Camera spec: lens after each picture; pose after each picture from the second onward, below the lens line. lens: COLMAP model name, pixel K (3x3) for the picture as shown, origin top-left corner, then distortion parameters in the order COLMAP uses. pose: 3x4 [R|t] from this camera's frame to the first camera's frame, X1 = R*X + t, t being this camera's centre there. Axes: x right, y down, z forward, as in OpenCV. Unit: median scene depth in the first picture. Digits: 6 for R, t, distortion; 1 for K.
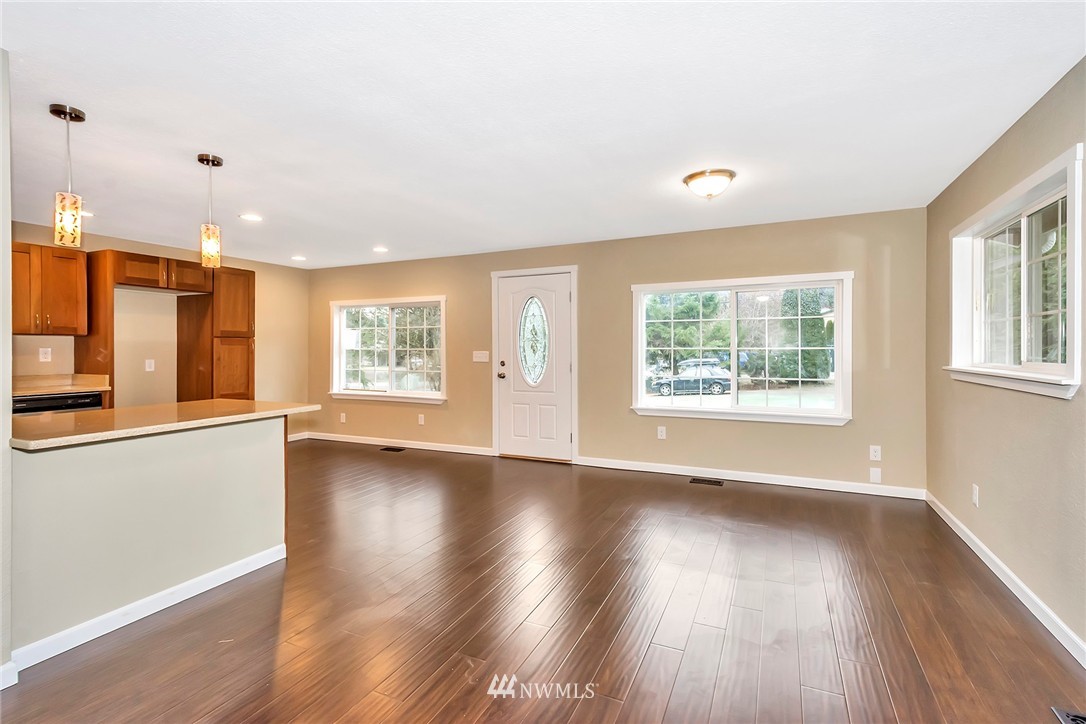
lens RADIAL K [[491.3, 0, 563.7], [0, 491.3, 339.9], [0, 0, 1]] dist [0.009371, -0.005337]
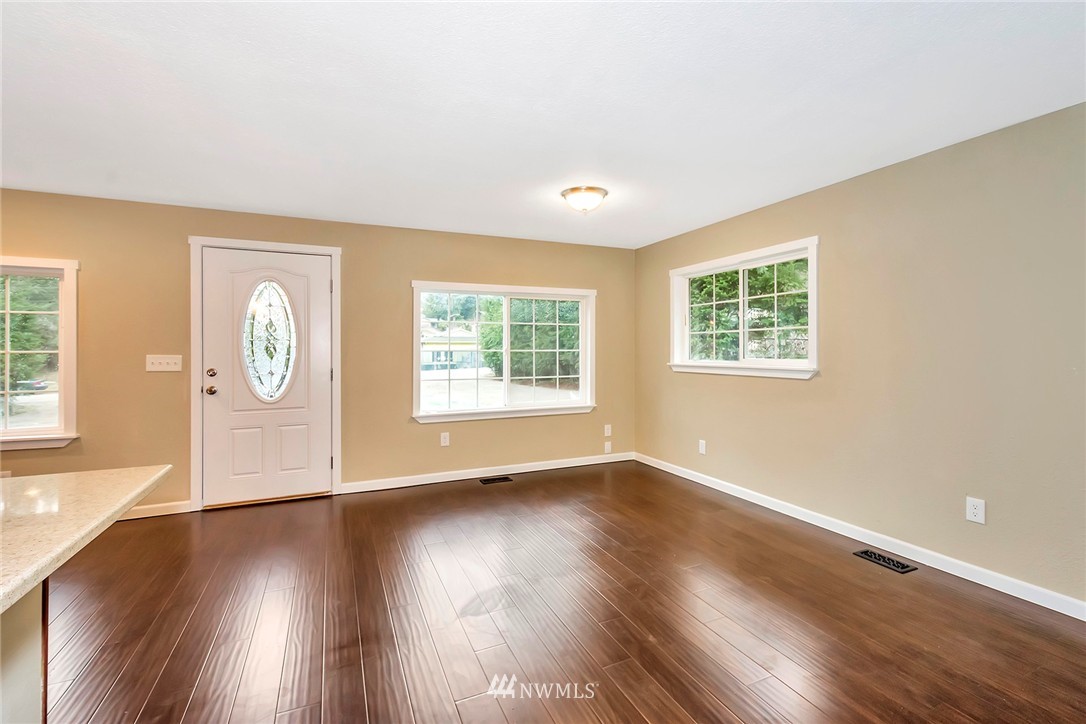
lens RADIAL K [[491.3, 0, 510.2], [0, 491.3, 344.3], [0, 0, 1]] dist [0.009371, -0.005337]
pose [[0.658717, 0.010537, 0.752317, -0.397510], [-0.013514, 0.999906, -0.002173, 0.004871], [-0.752270, -0.008736, 0.658797, 0.255228]]
